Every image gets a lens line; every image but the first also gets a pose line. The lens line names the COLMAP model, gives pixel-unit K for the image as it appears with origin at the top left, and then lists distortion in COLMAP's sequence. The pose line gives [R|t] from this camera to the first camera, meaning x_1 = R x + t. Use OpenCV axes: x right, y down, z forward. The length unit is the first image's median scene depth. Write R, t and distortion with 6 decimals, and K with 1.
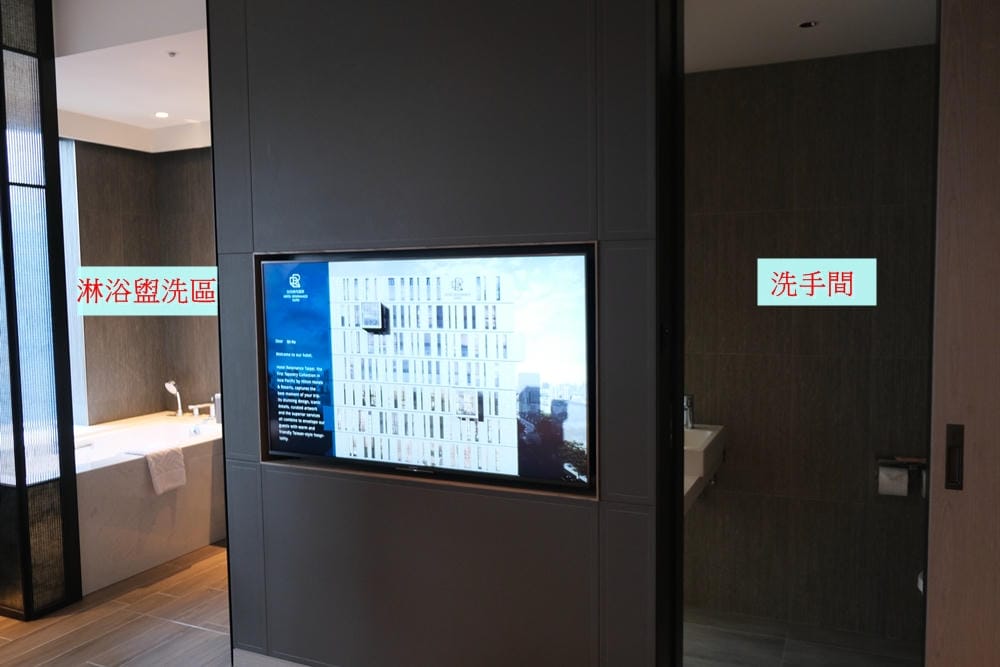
lens RADIAL K [[771.8, 0, 497.1], [0, 771.8, 331.9], [0, 0, 1]] dist [-0.029636, -0.000316]
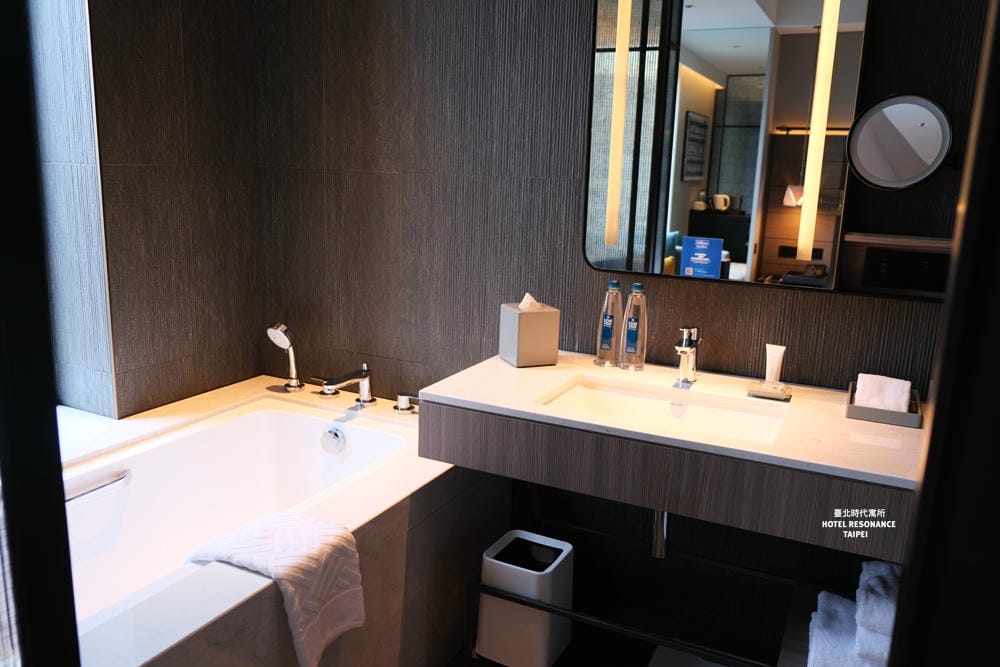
lens RADIAL K [[771.8, 0, 503.4], [0, 771.8, 334.0], [0, 0, 1]] dist [-0.029636, -0.000316]
pose [[0.998505, 0.051833, -0.017365, -0.274483], [-0.048725, 0.987919, 0.147114, -0.011161], [0.024781, -0.146048, 0.988967, 0.514971]]
